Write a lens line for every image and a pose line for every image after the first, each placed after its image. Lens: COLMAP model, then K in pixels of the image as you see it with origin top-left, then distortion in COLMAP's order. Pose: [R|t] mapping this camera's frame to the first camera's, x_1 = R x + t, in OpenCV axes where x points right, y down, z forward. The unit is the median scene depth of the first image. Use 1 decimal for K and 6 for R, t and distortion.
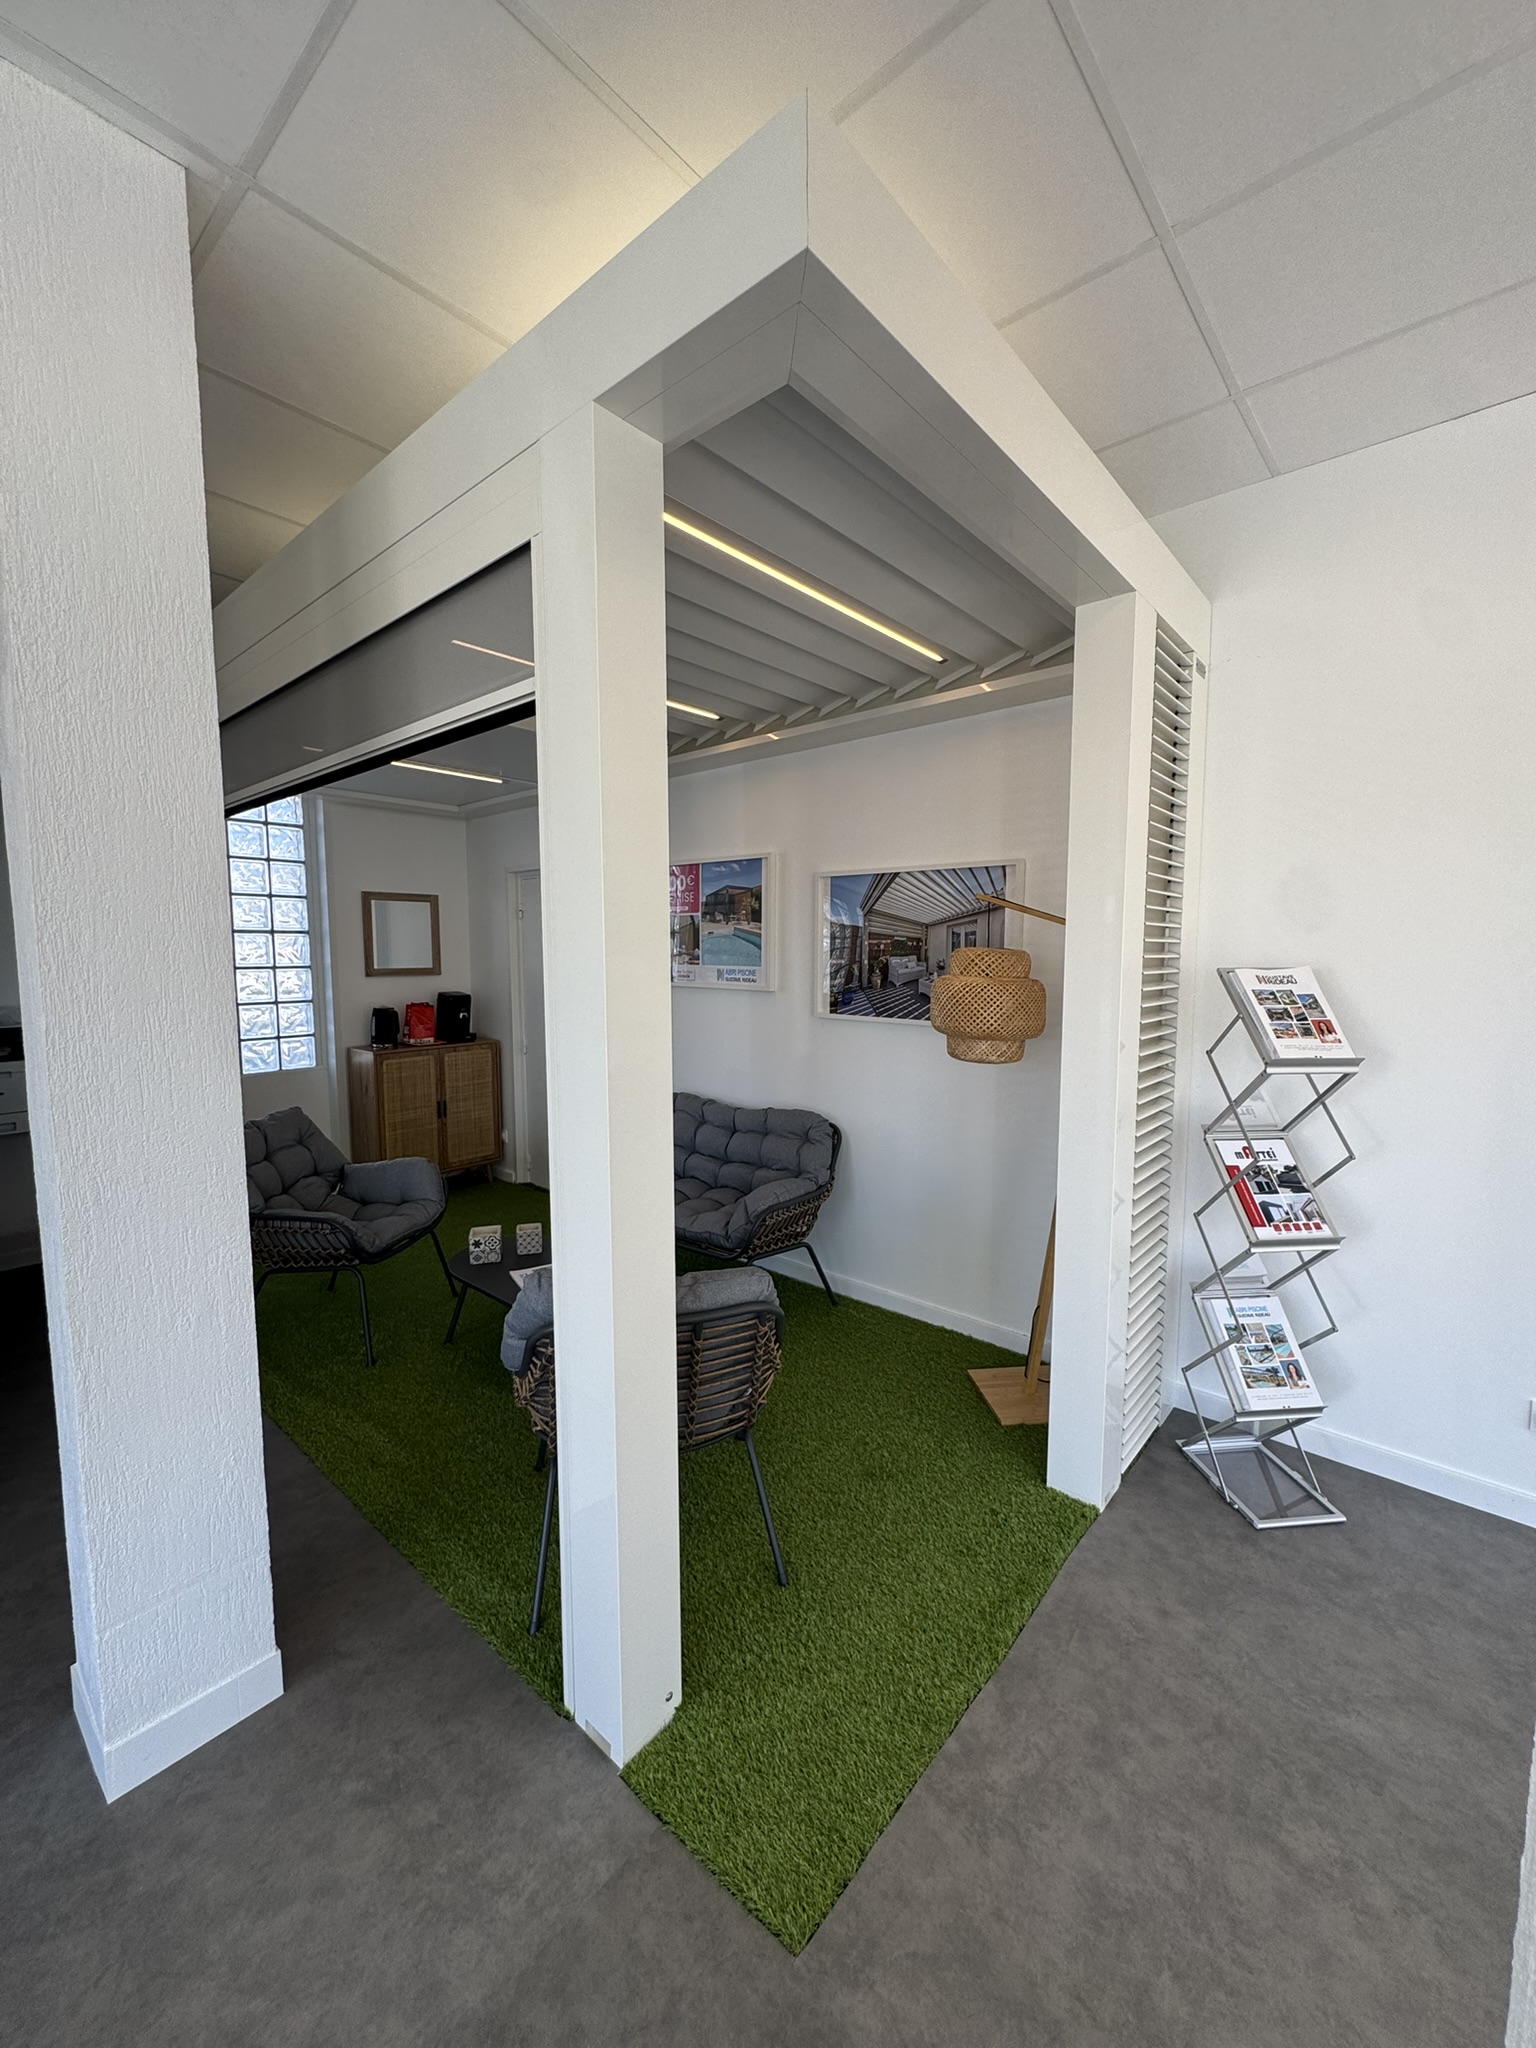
lens RADIAL K [[824.0, 0, 766.2], [0, 824.0, 1026.4], [0, 0, 1]] dist [0.001288, 0.000051]
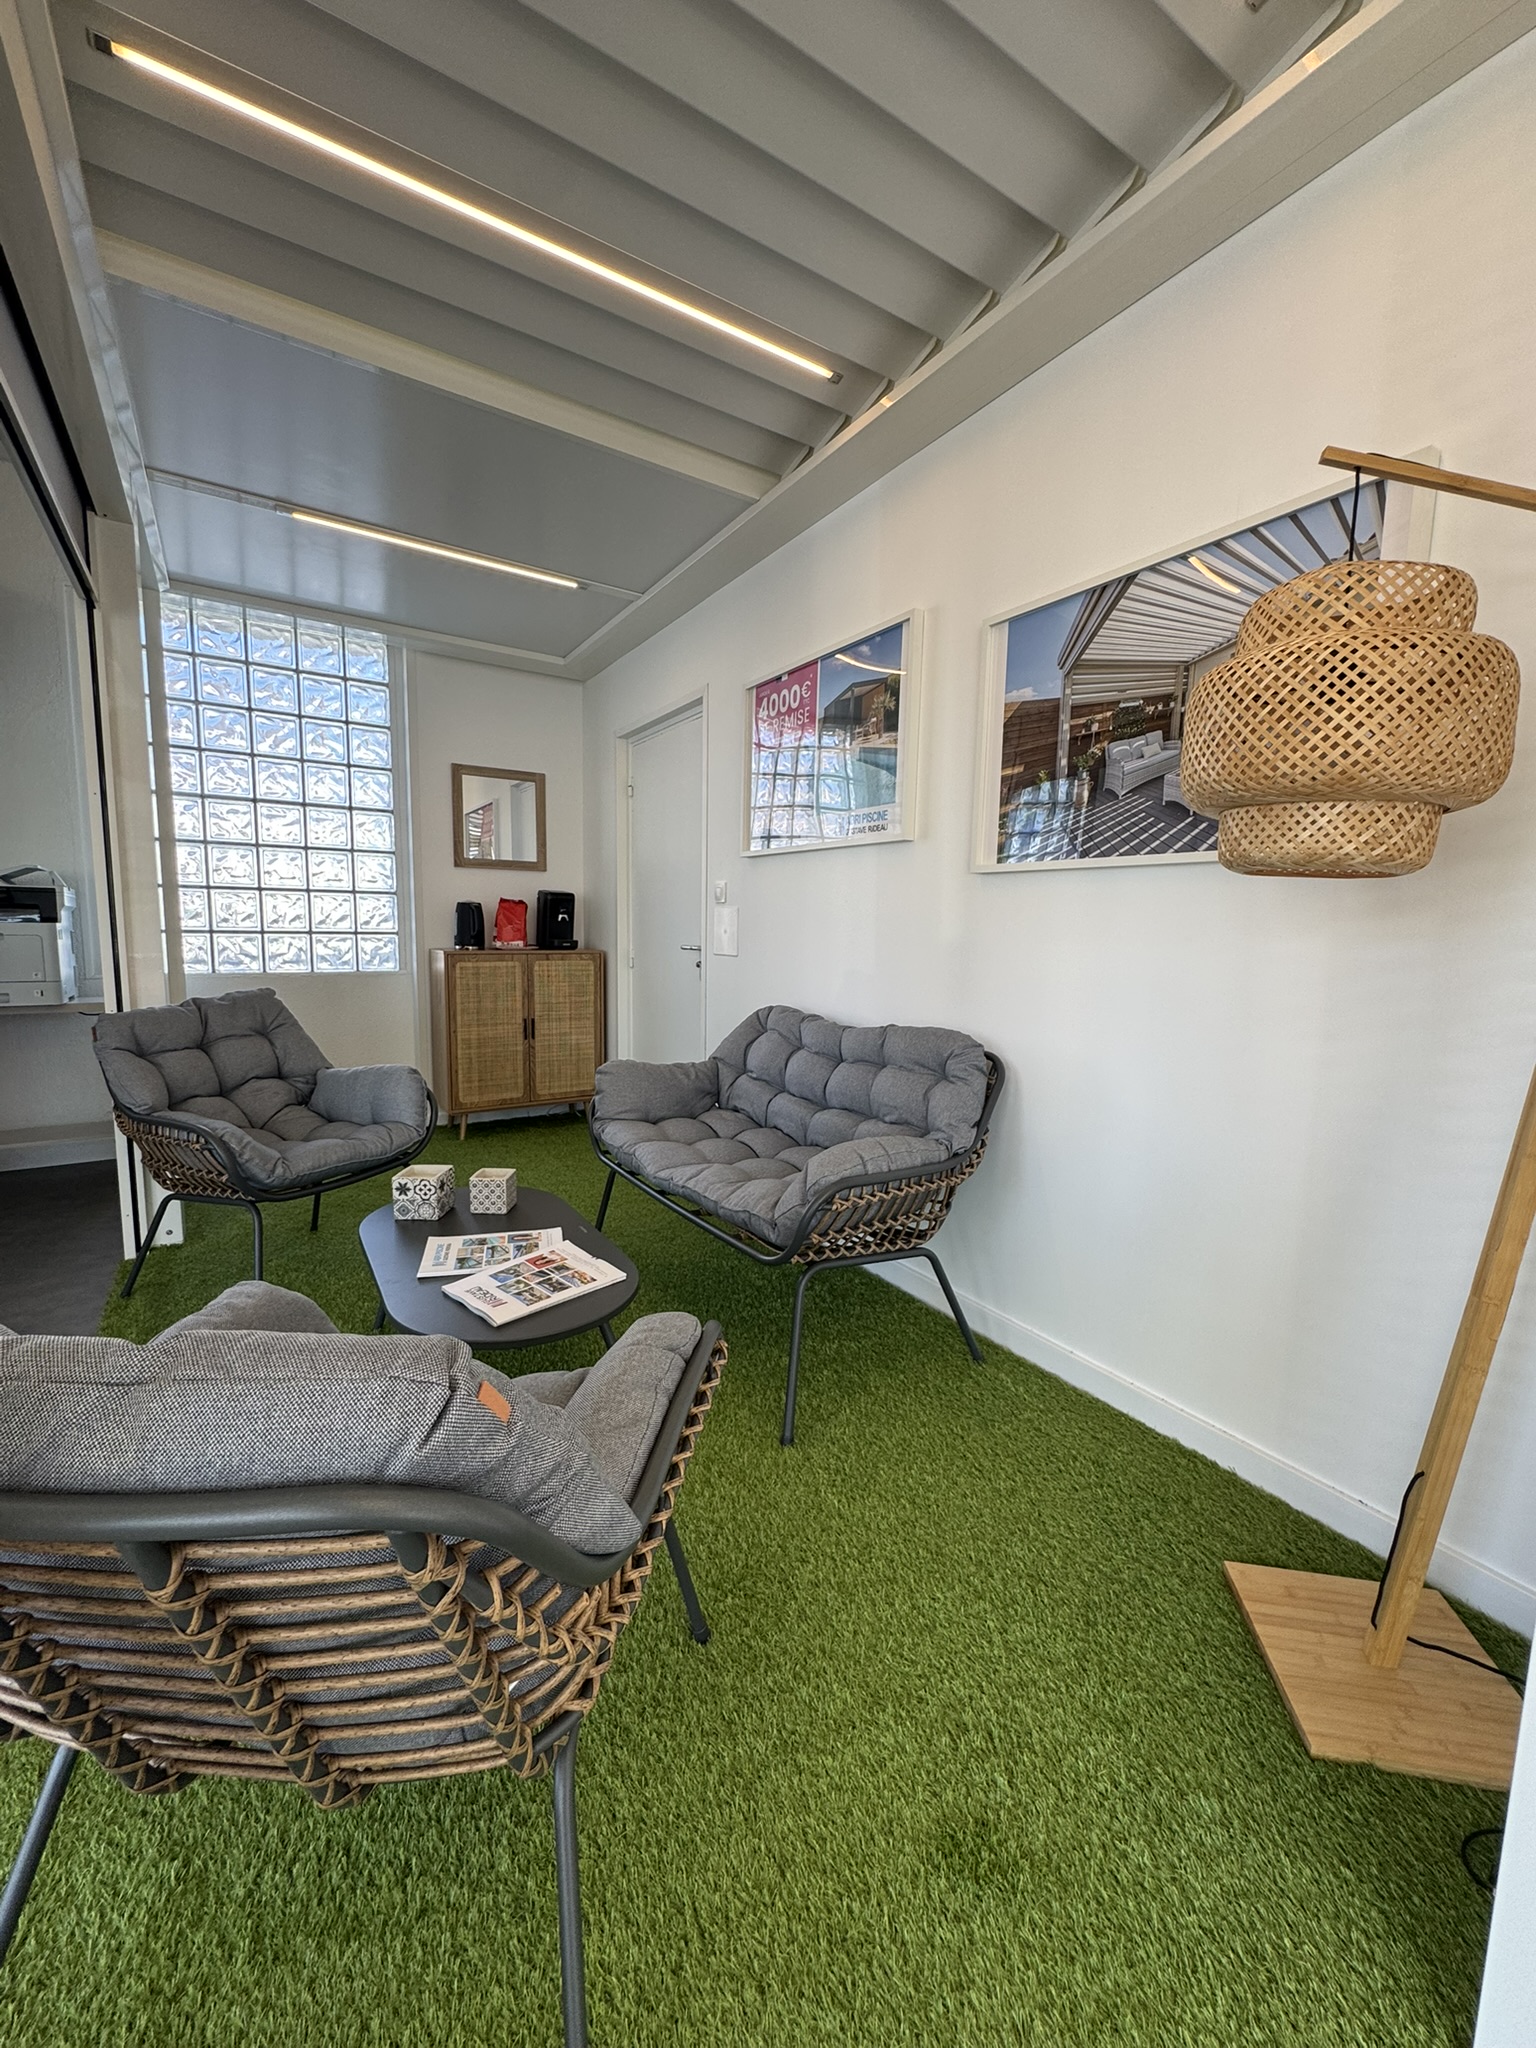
lens RADIAL K [[824.0, 0, 770.4], [0, 824.0, 1023.6], [0, 0, 1]] dist [0.001288, 0.000051]
pose [[0.961095, 0.051461, -0.271382, 0.088617], [-0.045580, 0.998570, 0.027933, 0.089211], [0.272432, -0.014476, 0.962066, 0.398644]]
